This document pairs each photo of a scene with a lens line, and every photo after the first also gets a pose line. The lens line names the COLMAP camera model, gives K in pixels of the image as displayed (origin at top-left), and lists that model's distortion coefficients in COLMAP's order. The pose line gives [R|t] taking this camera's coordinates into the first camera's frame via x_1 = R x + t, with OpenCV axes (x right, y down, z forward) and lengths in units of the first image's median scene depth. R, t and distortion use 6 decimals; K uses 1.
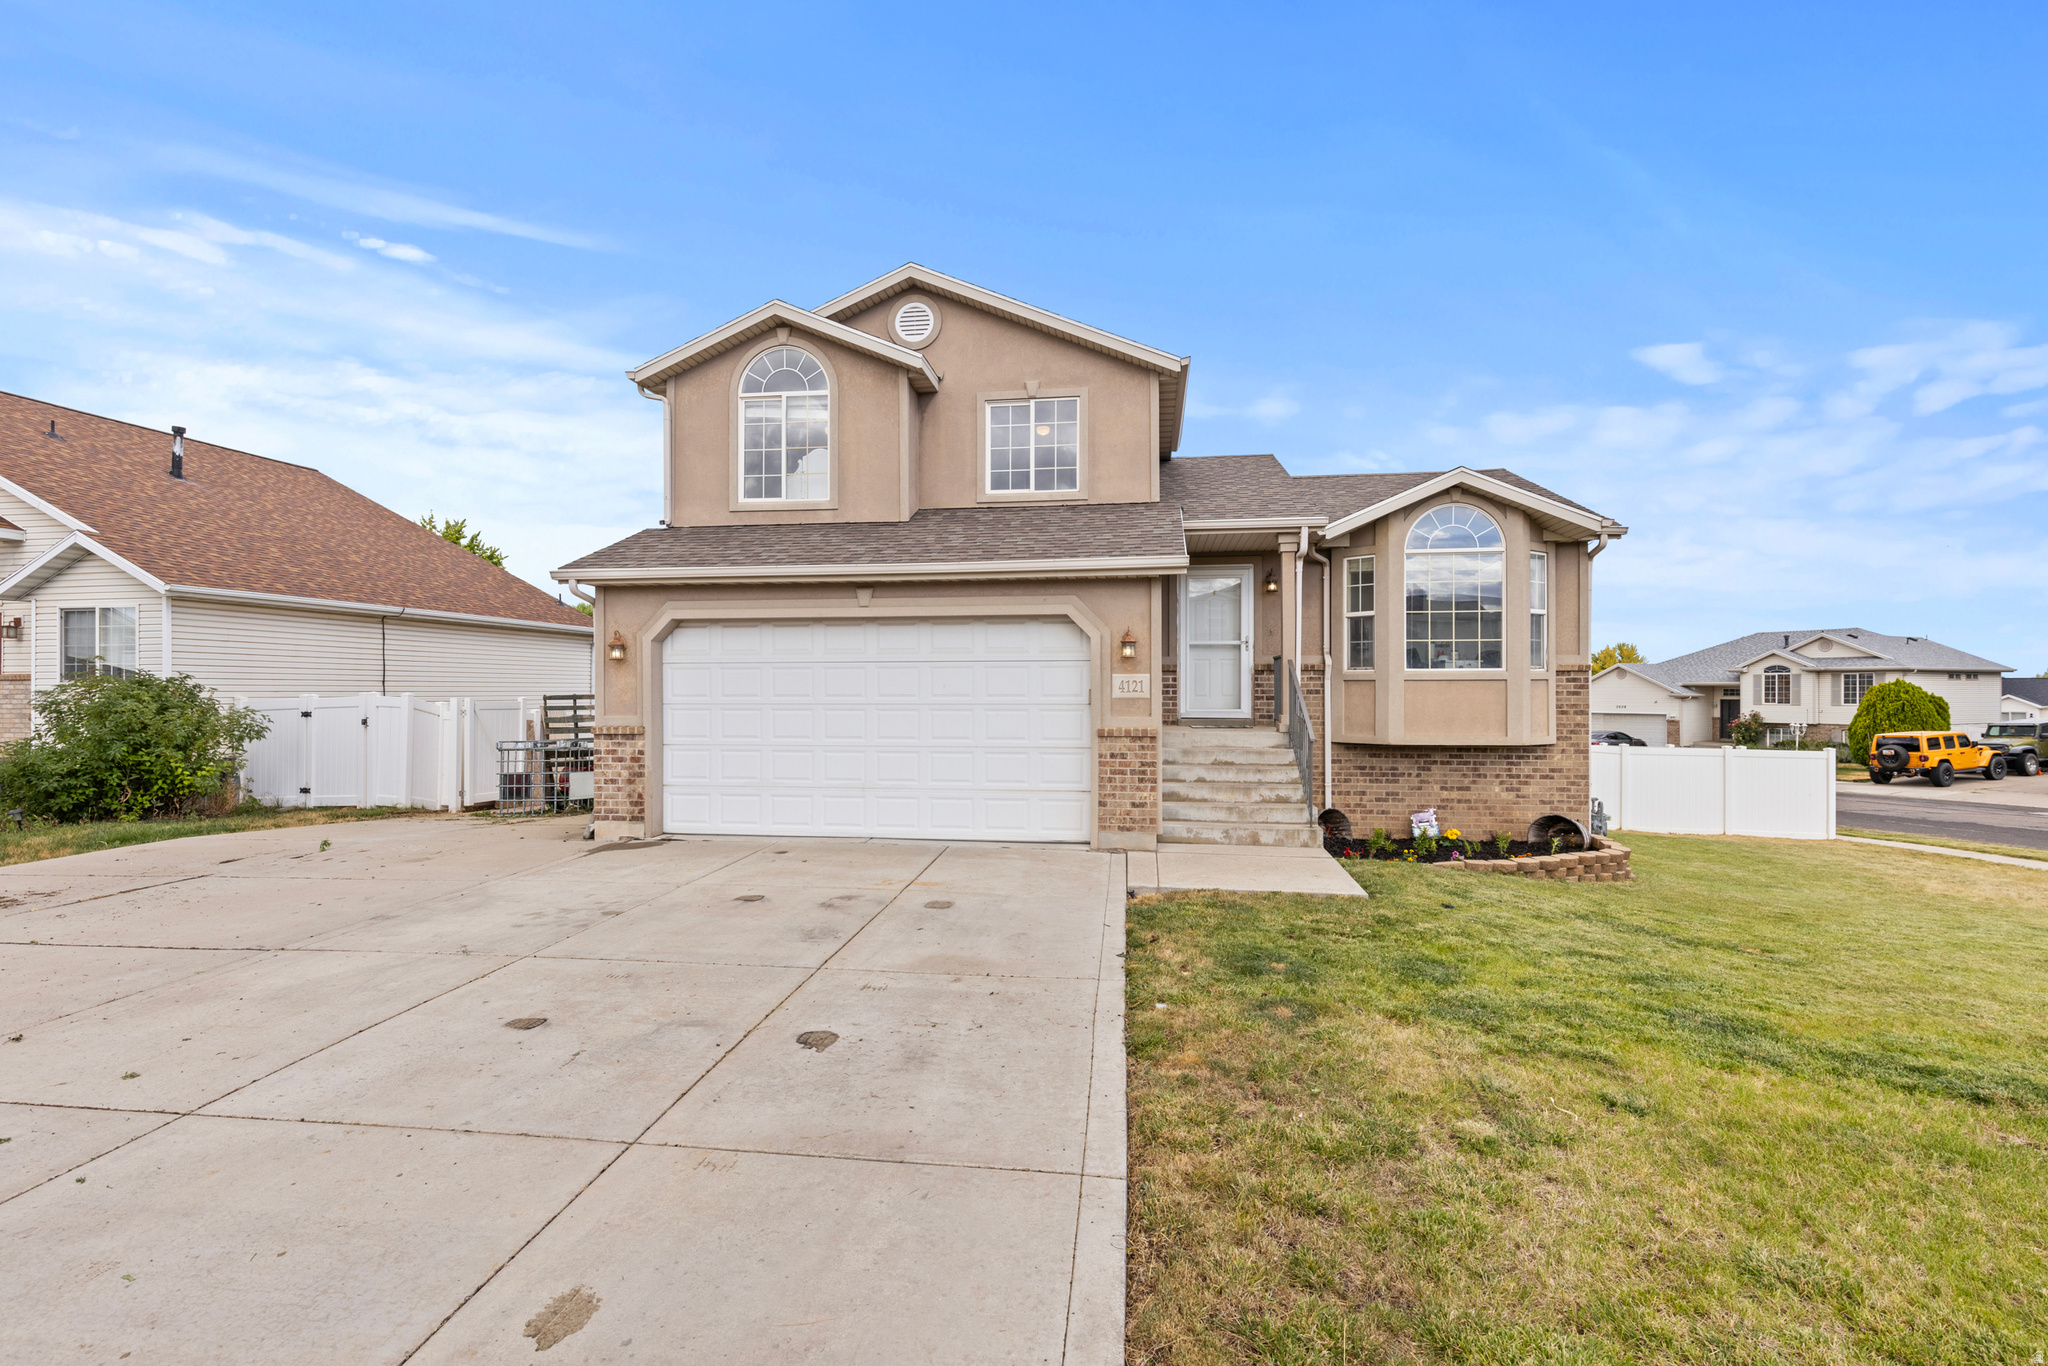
lens RADIAL K [[937.0, 0, 1015.0], [0, 937.0, 692.1], [0, 0, 1]] dist [0.004261, -0.000043]
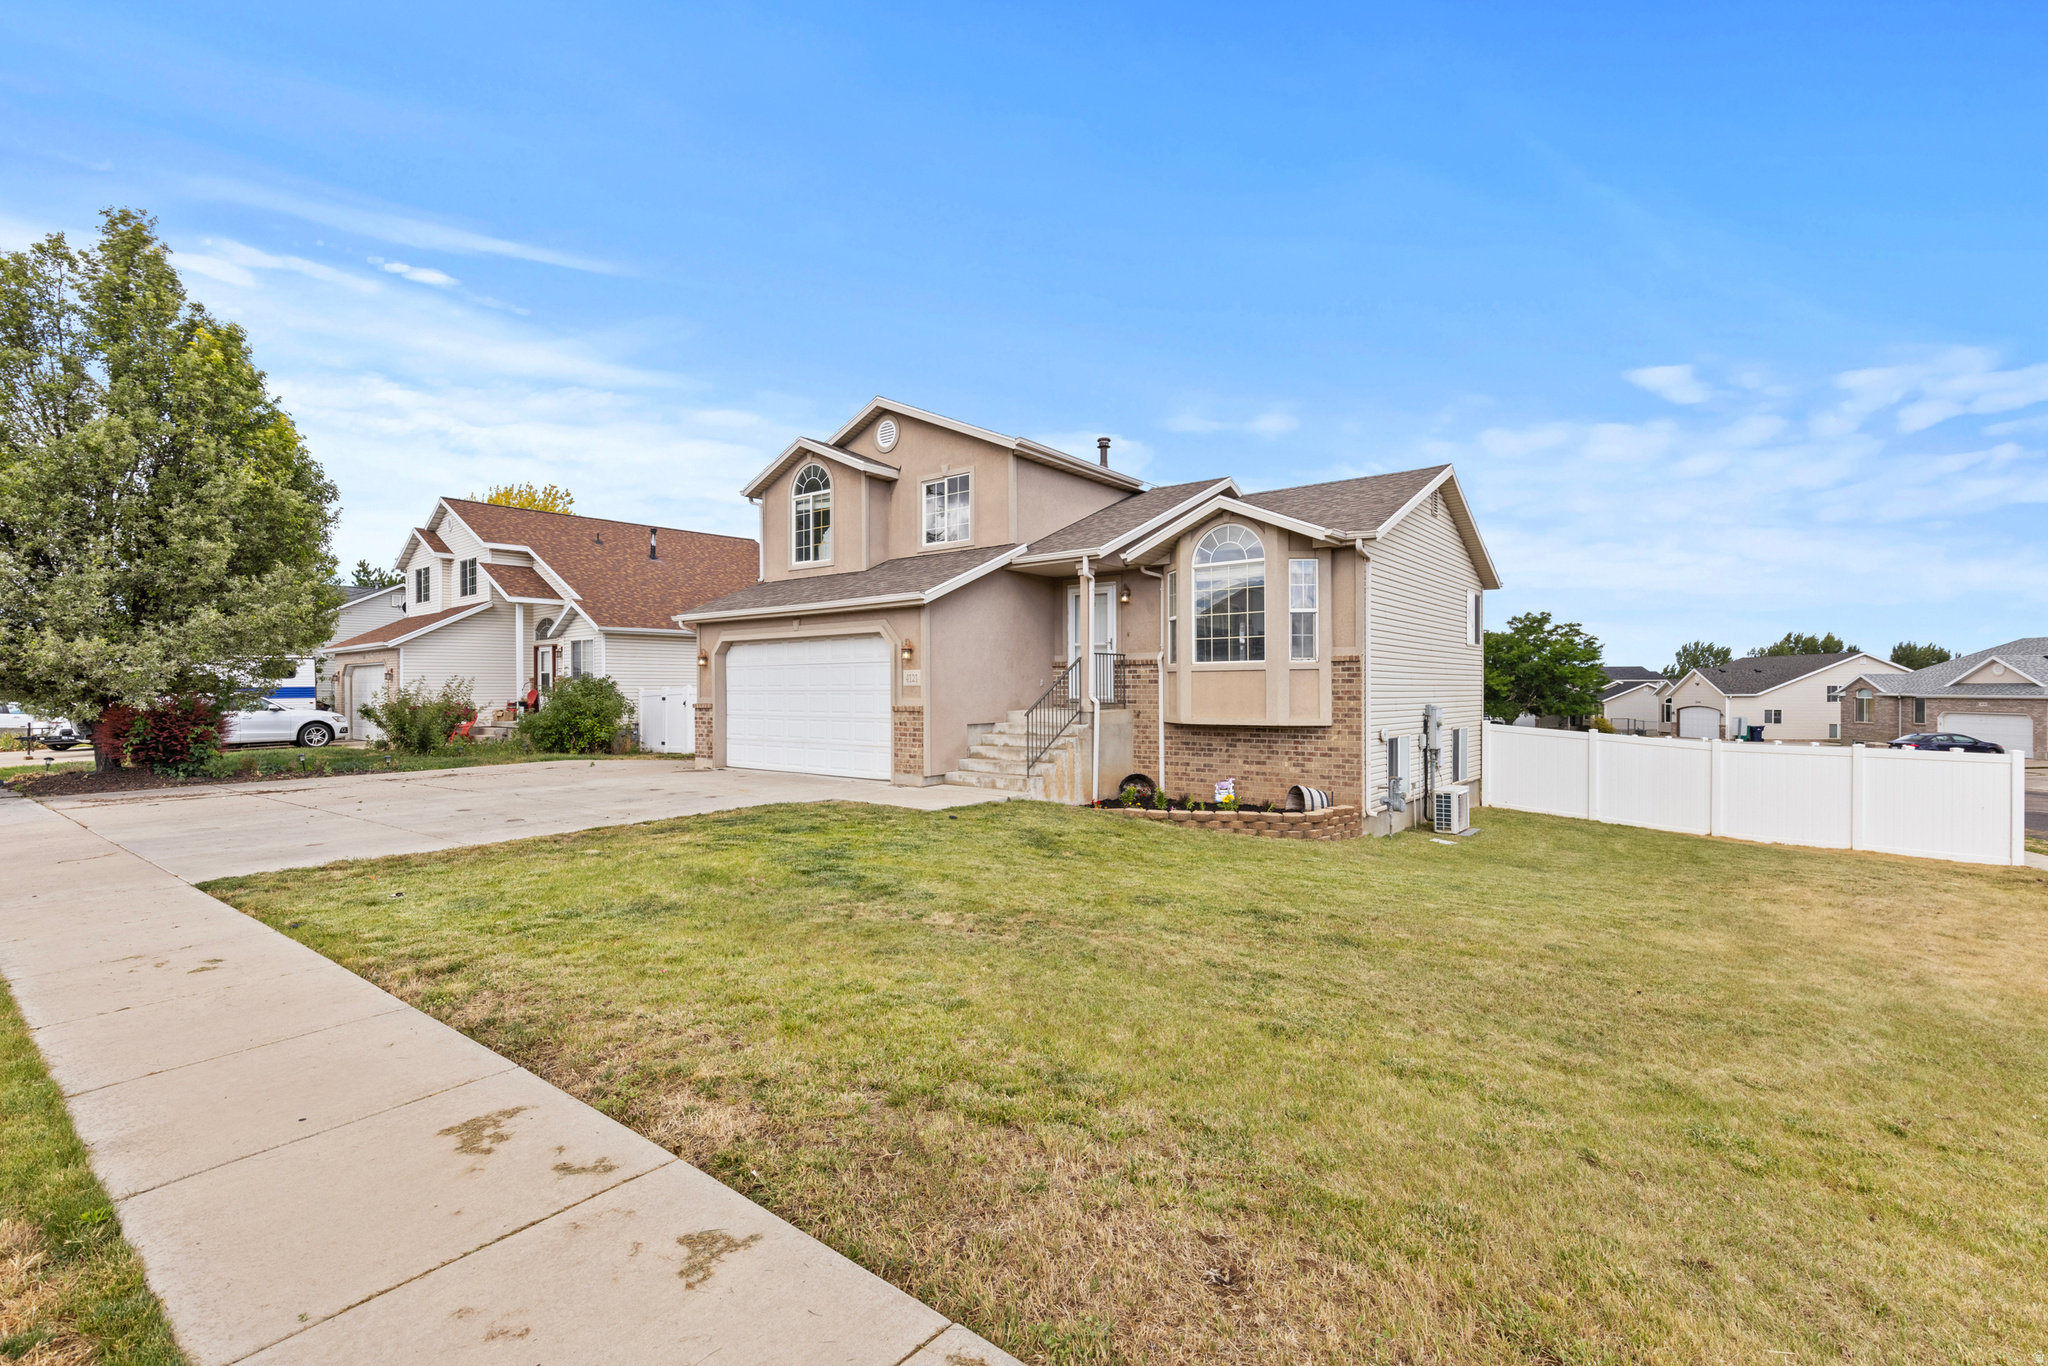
lens RADIAL K [[937.0, 0, 1015.0], [0, 937.0, 692.1], [0, 0, 1]] dist [0.004261, -0.000043]
pose [[0.859547, -0.000927, -0.511056, 0.848293], [0.002162, 0.999996, 0.001823, 0.011642], [0.511052, -0.002672, 0.859546, -0.175866]]
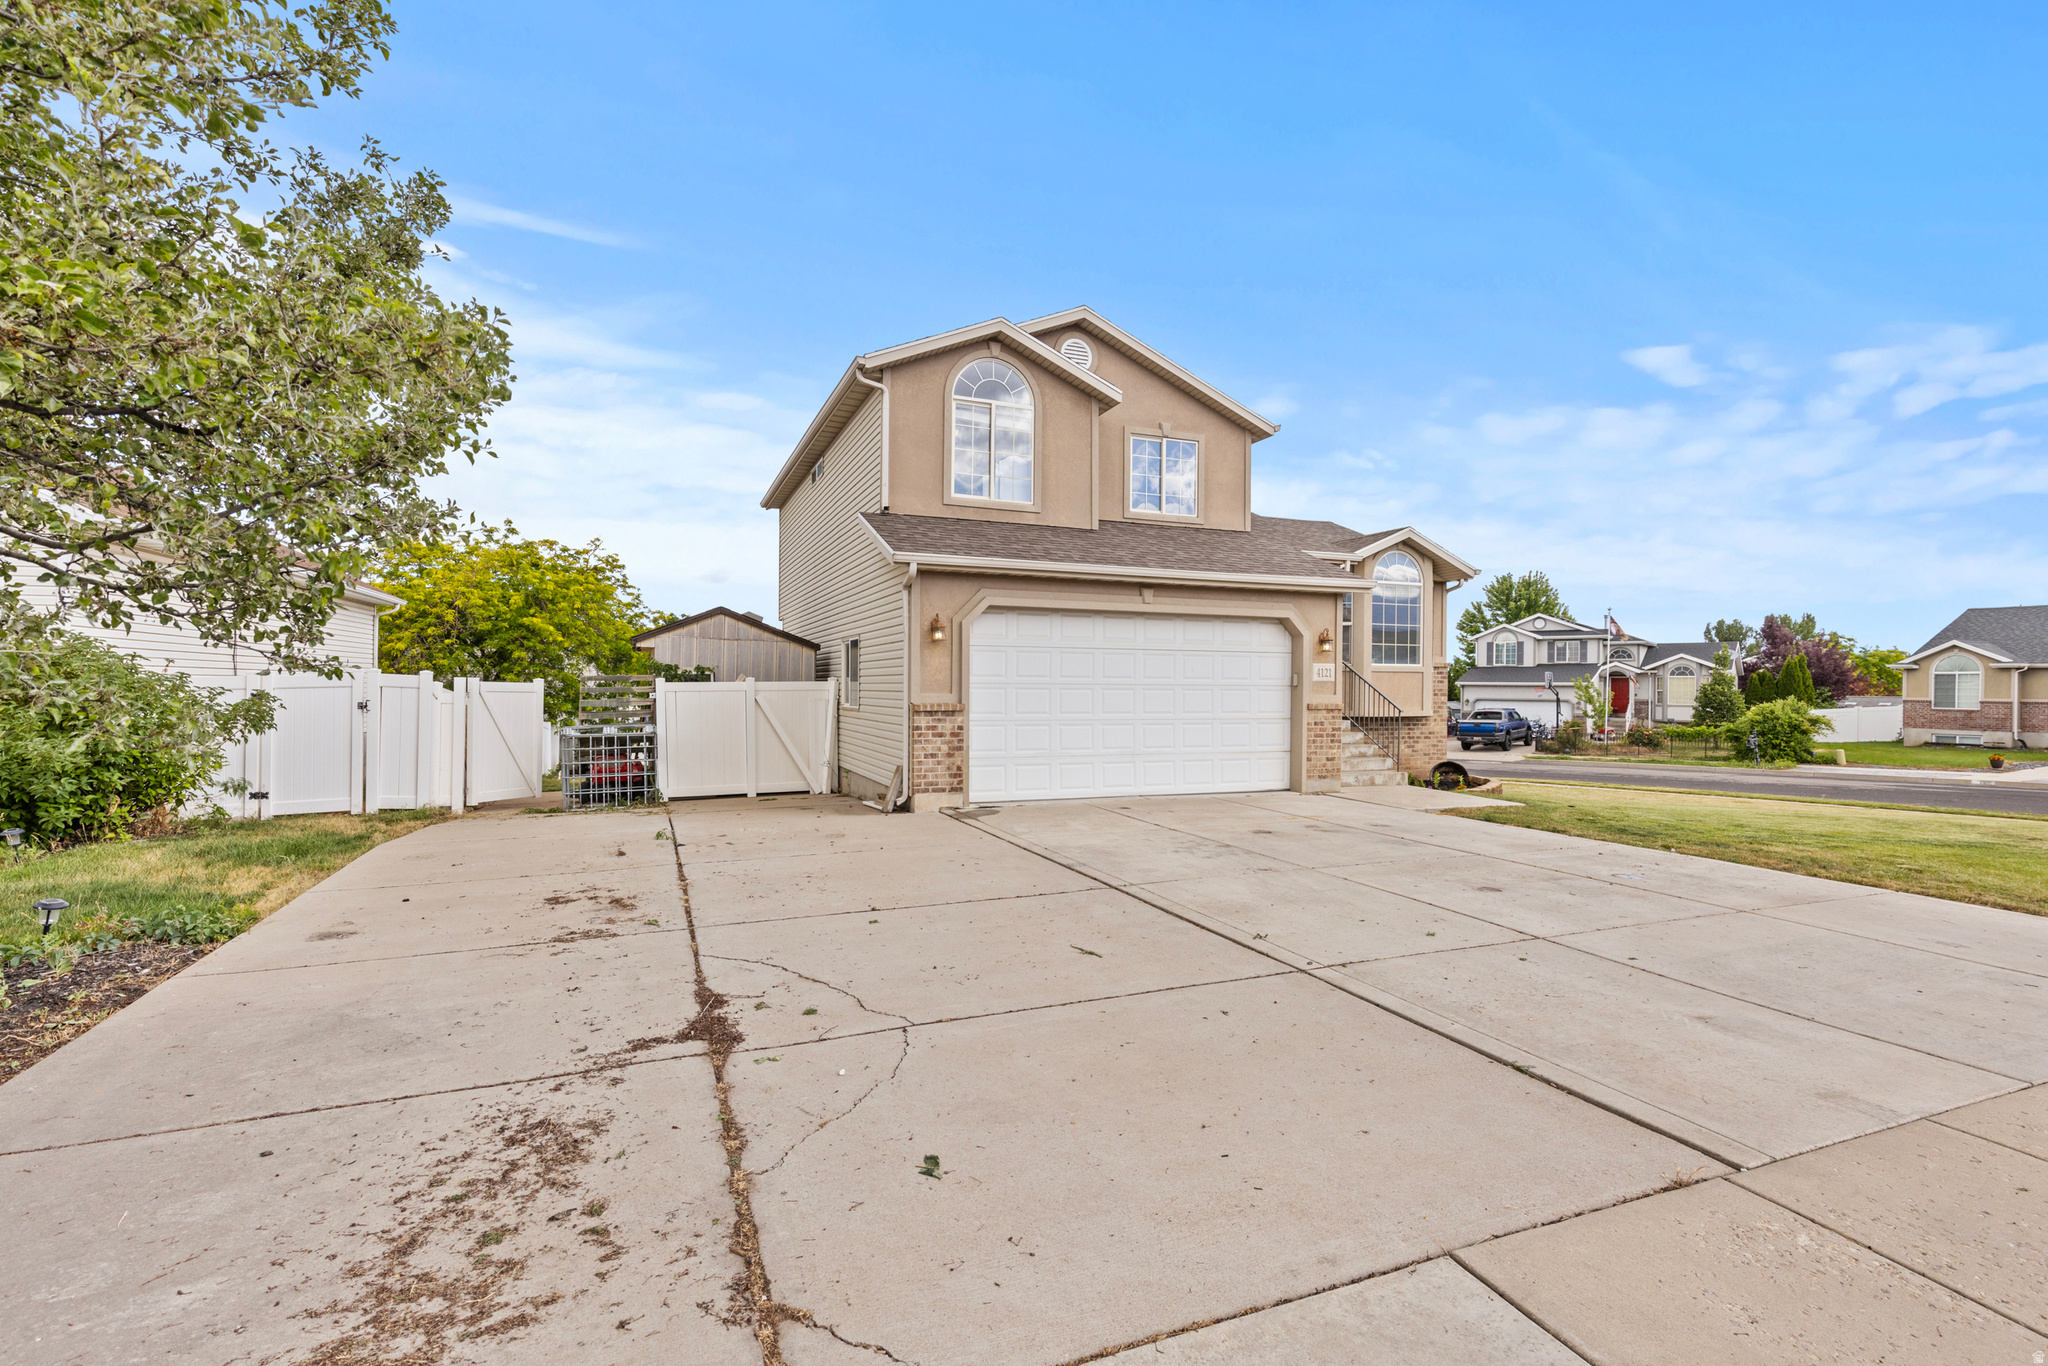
lens RADIAL K [[937.0, 0, 1015.0], [0, 937.0, 692.1], [0, 0, 1]] dist [0.004261, -0.000043]
pose [[0.866359, 0.003930, 0.499407, -0.771832], [-0.007292, 0.999962, 0.004781, 0.015619], [-0.499369, -0.007784, 0.866355, 0.034153]]
